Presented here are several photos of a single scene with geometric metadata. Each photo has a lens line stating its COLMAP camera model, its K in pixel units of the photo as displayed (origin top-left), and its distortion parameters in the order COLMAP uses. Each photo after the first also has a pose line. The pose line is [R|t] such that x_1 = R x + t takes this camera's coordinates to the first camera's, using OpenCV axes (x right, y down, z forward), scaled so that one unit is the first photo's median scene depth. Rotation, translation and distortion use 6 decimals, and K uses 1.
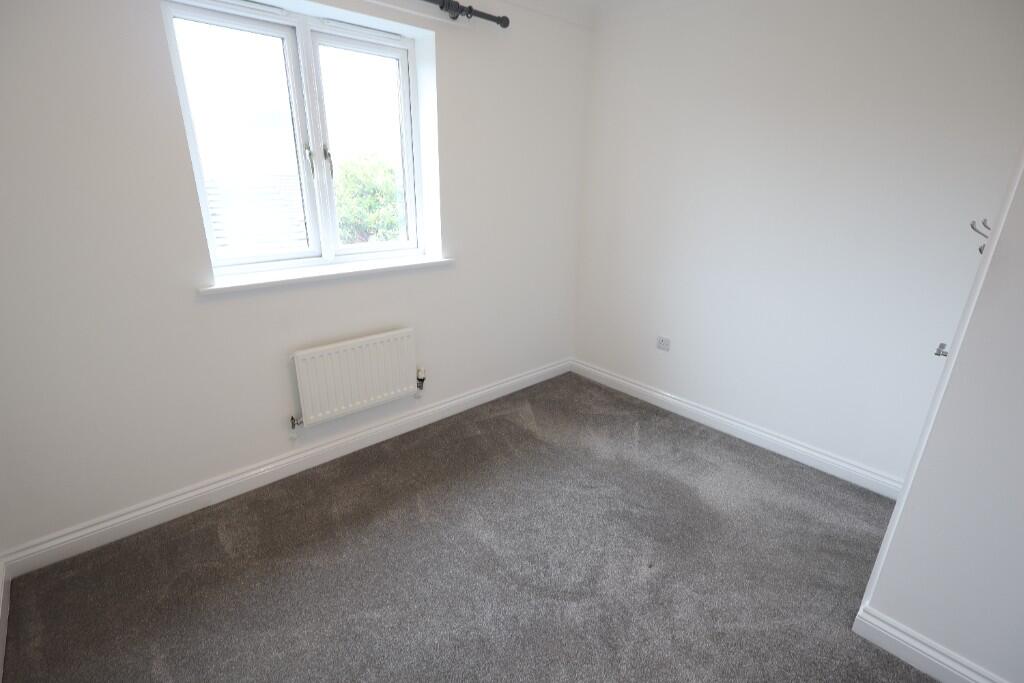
lens RADIAL K [[470.2, 0, 513.5], [0, 470.2, 350.7], [0, 0, 1]] dist [0.000013, 0.000149]
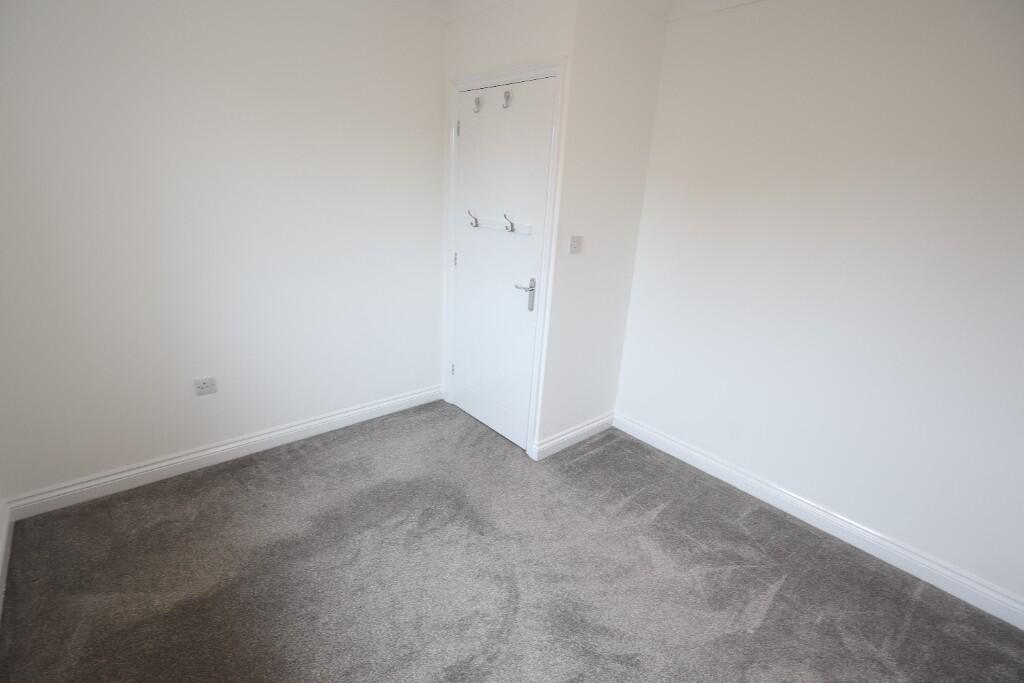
lens RADIAL K [[470.2, 0, 513.5], [0, 470.2, 350.7], [0, 0, 1]] dist [0.000013, 0.000149]
pose [[0.028655, -0.354317, 0.934686, -0.197916], [0.297908, 0.895604, 0.330369, -0.092983], [-0.954164, 0.268984, 0.131217, 0.217909]]
